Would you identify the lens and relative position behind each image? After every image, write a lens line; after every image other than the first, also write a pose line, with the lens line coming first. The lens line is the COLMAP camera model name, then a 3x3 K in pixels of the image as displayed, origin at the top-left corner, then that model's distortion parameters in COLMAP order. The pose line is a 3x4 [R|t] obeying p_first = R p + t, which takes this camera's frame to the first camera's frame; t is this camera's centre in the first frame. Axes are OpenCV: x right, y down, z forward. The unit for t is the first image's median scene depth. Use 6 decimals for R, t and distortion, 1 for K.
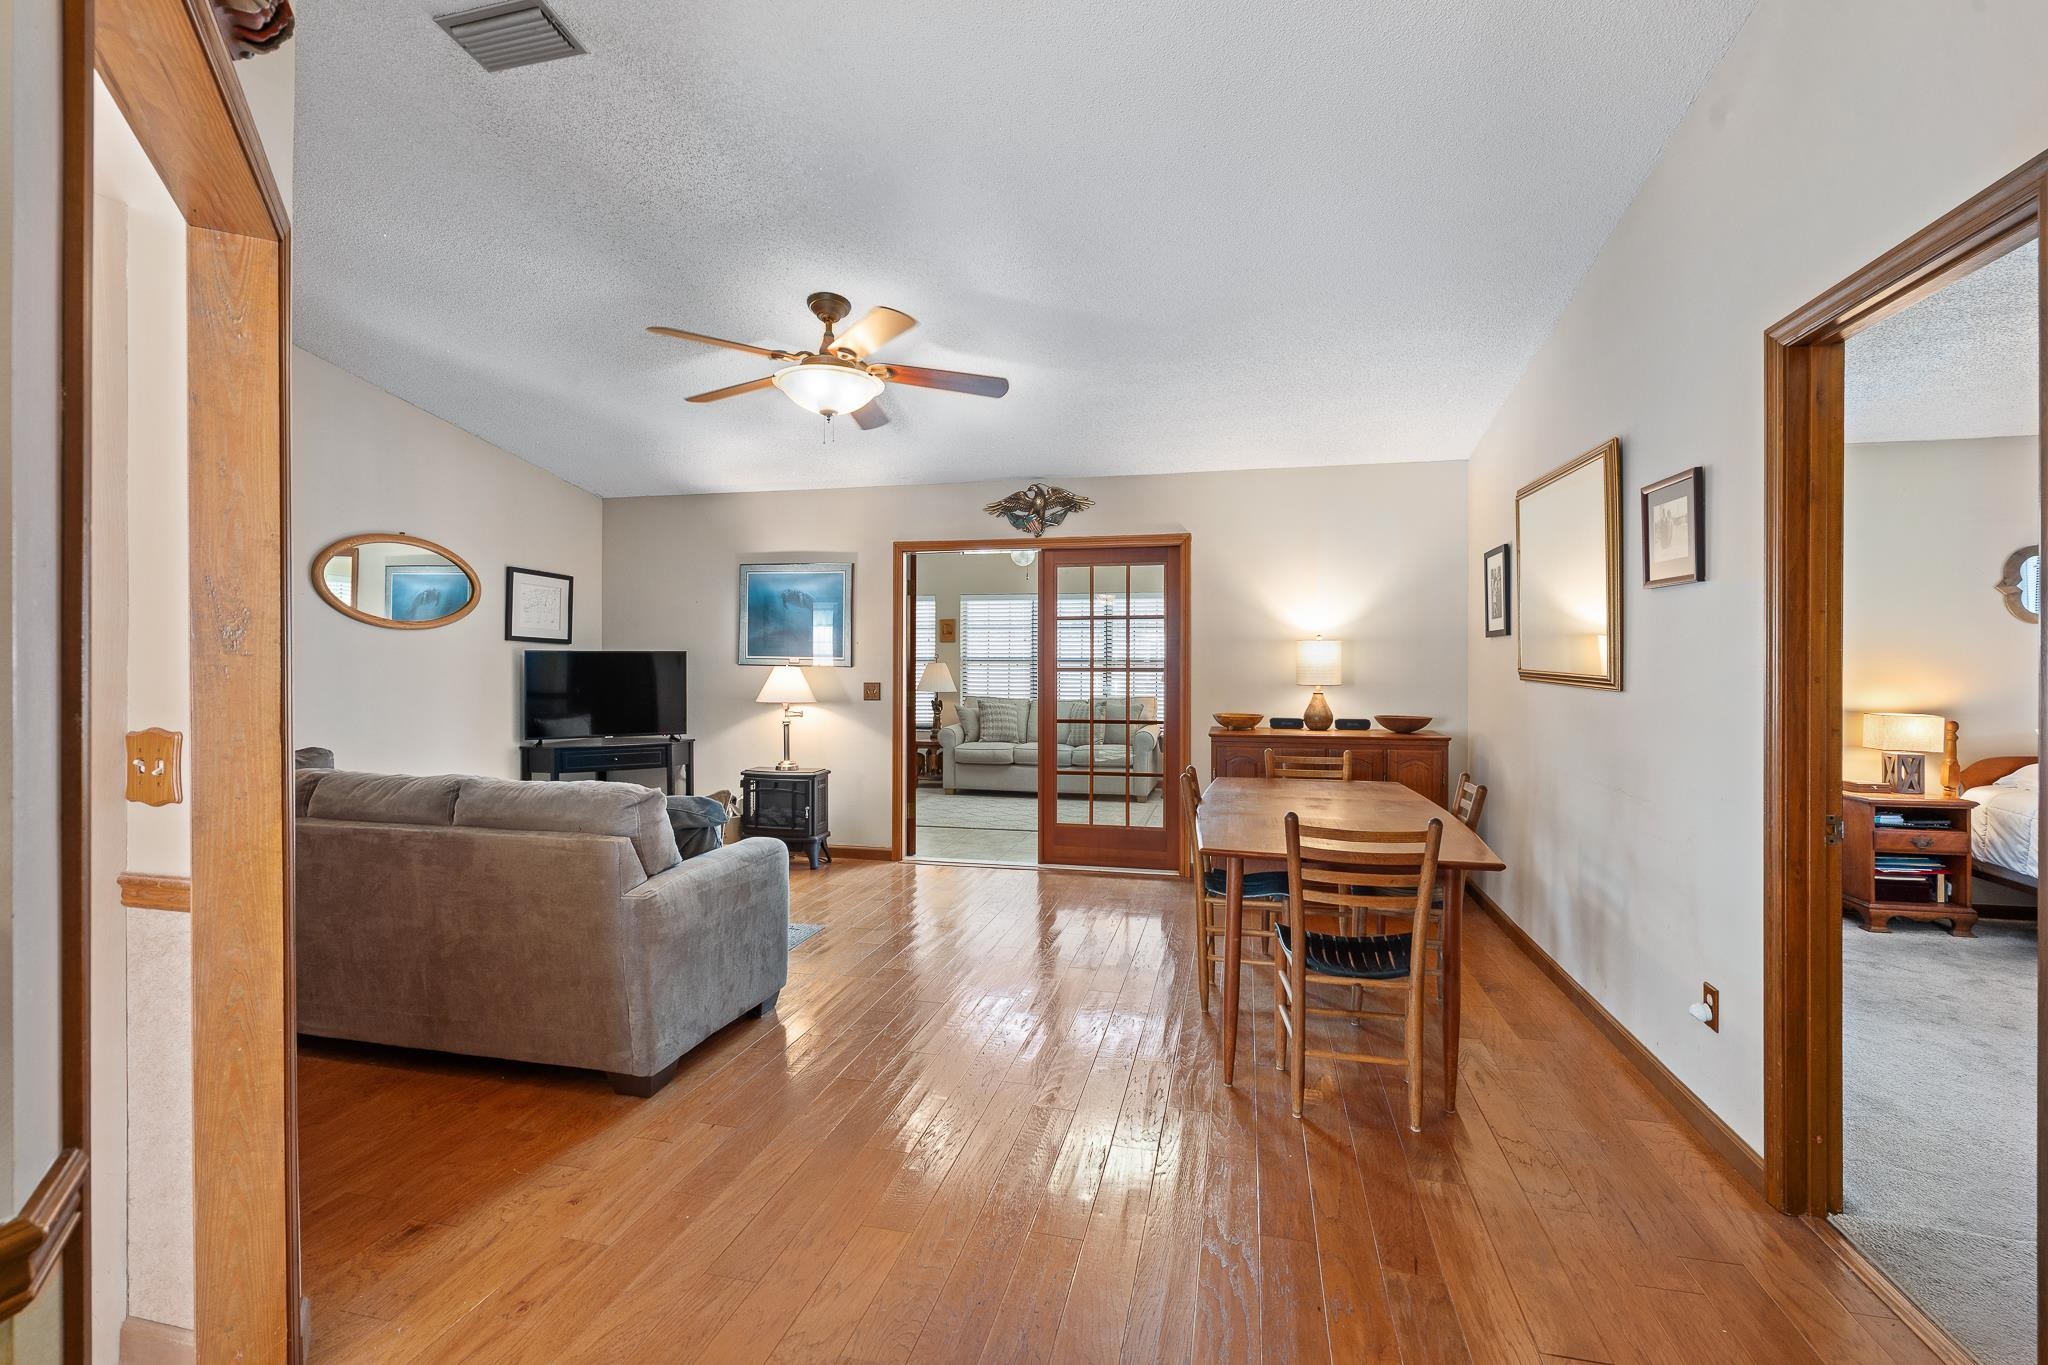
lens RADIAL K [[919.6, 0, 1027.6], [0, 919.6, 668.3], [0, 0, 1]] dist [-0.005623, 0.001062]
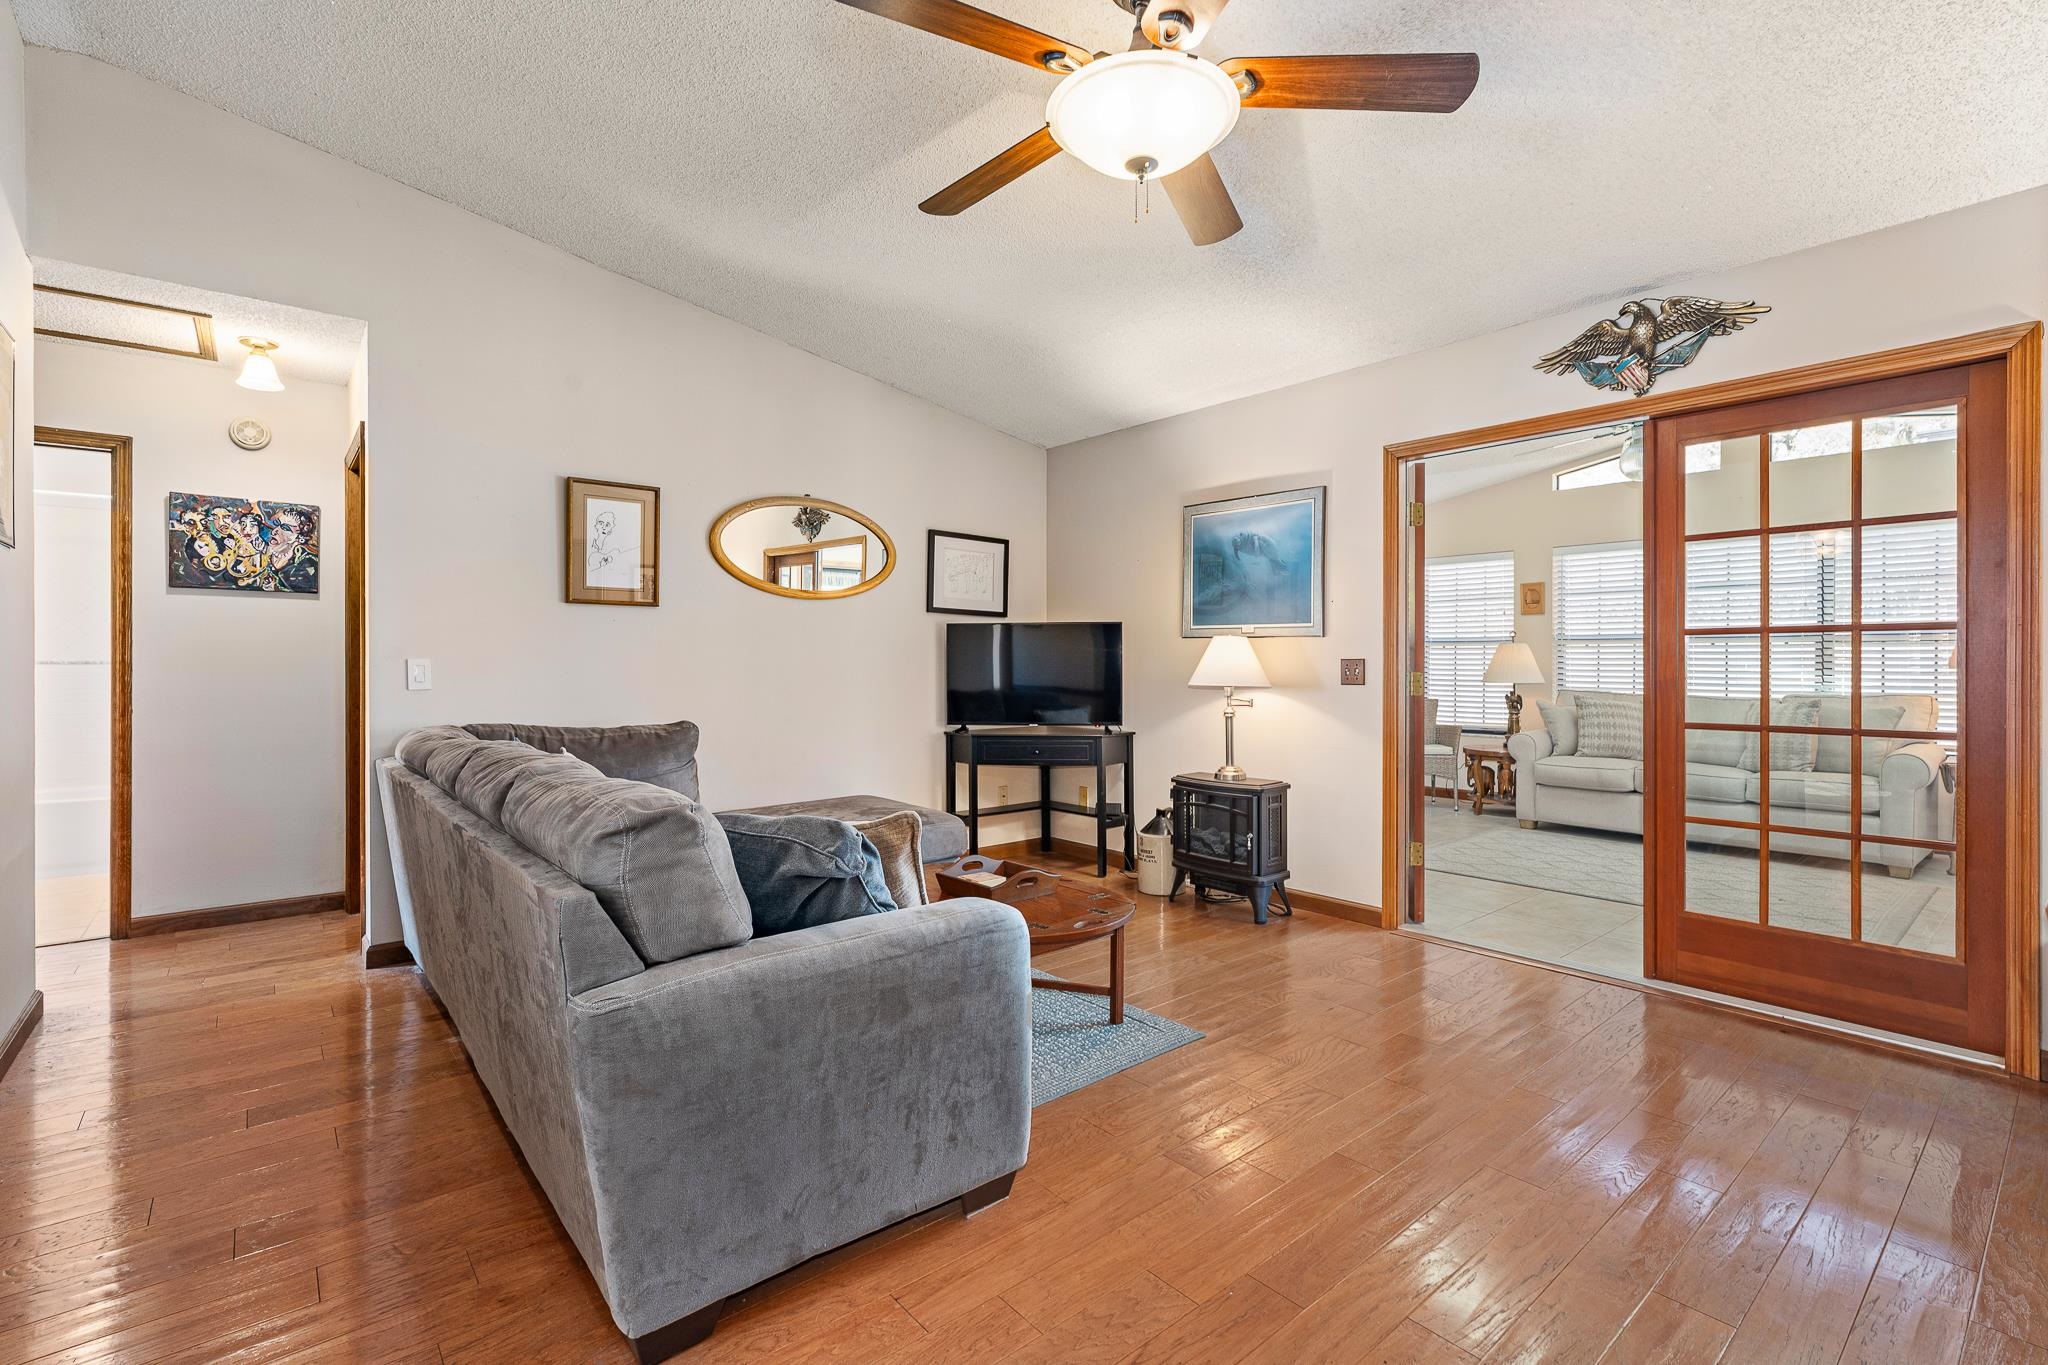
lens RADIAL K [[919.6, 0, 1027.6], [0, 919.6, 668.3], [0, 0, 1]] dist [-0.005623, 0.001062]
pose [[0.800741, -0.000010, -0.599011, 0.046294], [0.000264, 1.000000, 0.000336, 0.022990], [0.599011, -0.000428, 0.800741, 0.327307]]
